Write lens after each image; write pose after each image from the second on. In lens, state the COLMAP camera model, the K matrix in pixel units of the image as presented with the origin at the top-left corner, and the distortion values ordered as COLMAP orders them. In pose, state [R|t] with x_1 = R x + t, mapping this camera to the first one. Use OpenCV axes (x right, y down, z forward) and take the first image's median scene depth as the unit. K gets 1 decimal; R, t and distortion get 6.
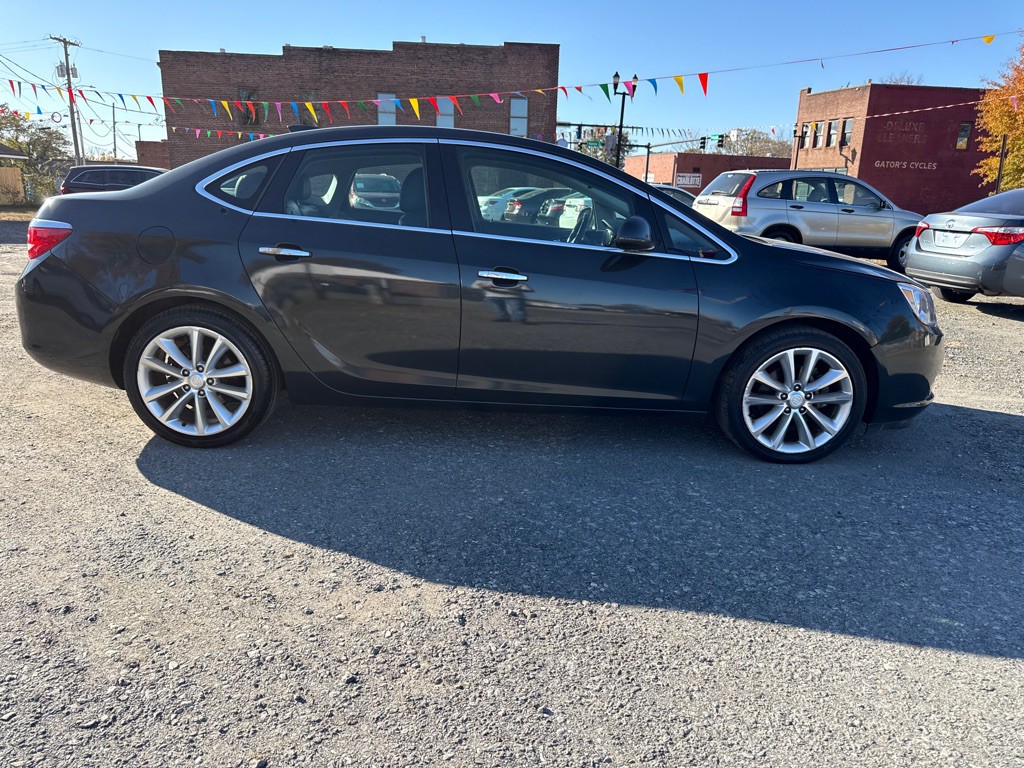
lens RADIAL K [[733.2, 0, 512.0], [0, 733.2, 384.0], [0, 0, 1]] dist [0.010332, -0.009813]
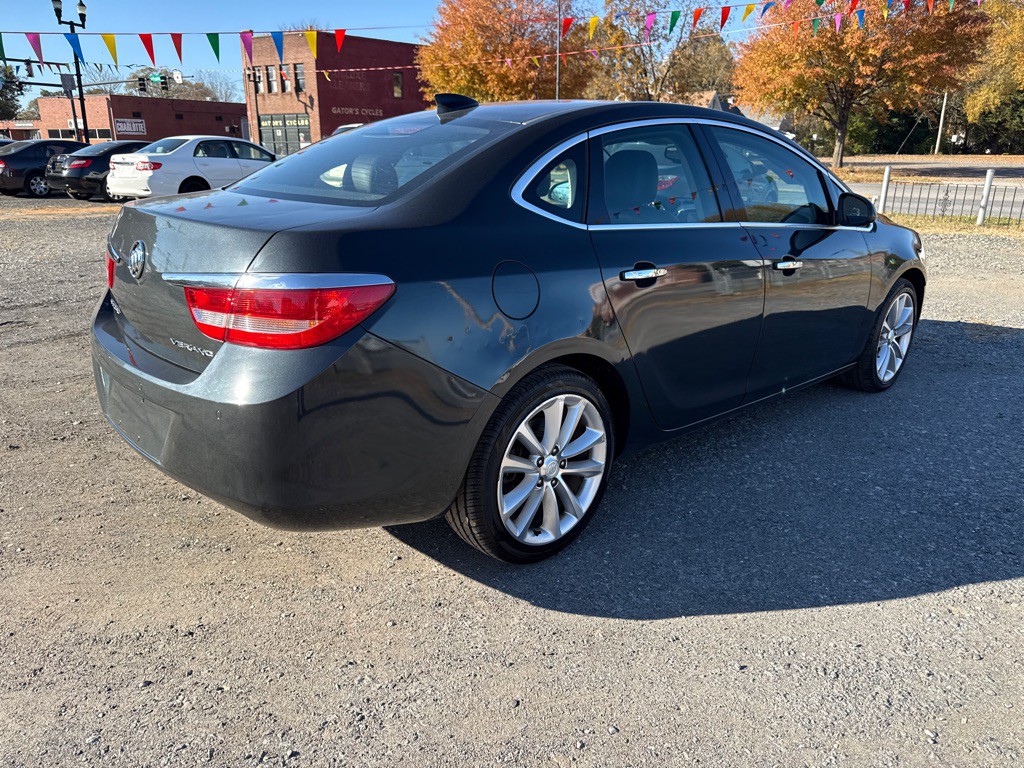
lens RADIAL K [[733.2, 0, 512.0], [0, 733.2, 384.0], [0, 0, 1]] dist [0.010332, -0.009813]
pose [[0.748081, -0.227705, 0.623318, -0.088155], [0.183980, 0.973633, 0.134874, -0.018720], [-0.637594, 0.013781, 0.770249, 0.047553]]
